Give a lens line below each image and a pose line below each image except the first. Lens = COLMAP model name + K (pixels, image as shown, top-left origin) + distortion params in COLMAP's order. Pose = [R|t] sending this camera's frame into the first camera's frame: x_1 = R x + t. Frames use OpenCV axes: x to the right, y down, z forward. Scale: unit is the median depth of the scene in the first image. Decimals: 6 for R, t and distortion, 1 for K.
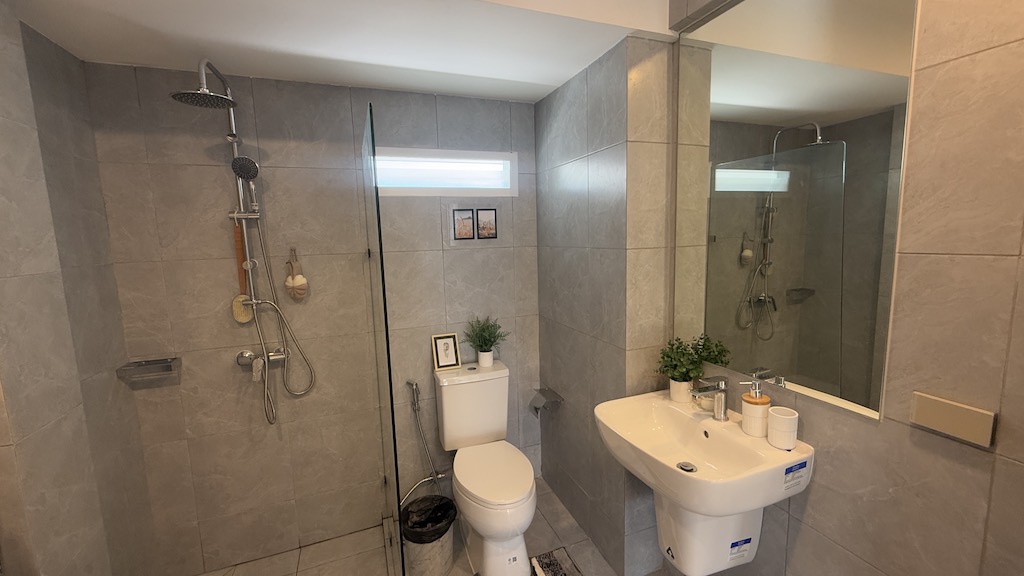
lens RADIAL K [[408.7, 0, 509.9], [0, 408.7, 287.0], [0, 0, 1]] dist [-0.000162, 0.000275]
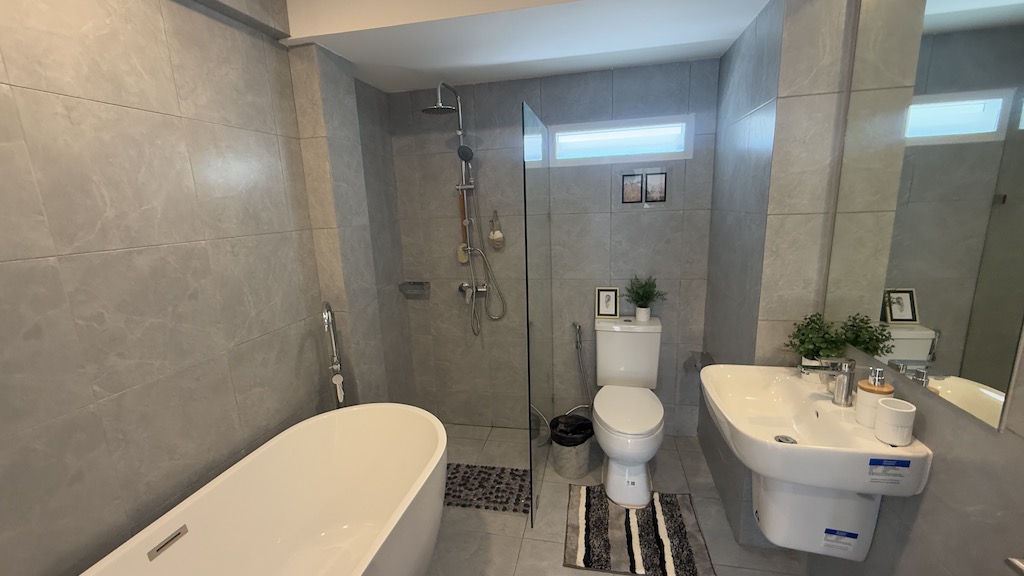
lens RADIAL K [[408.7, 0, 509.9], [0, 408.7, 287.0], [0, 0, 1]] dist [-0.000162, 0.000275]
pose [[0.835535, 0.107428, -0.538832, 0.268676], [-0.053388, 0.991932, 0.114978, -0.002496], [0.546837, -0.067301, 0.834530, -0.116663]]
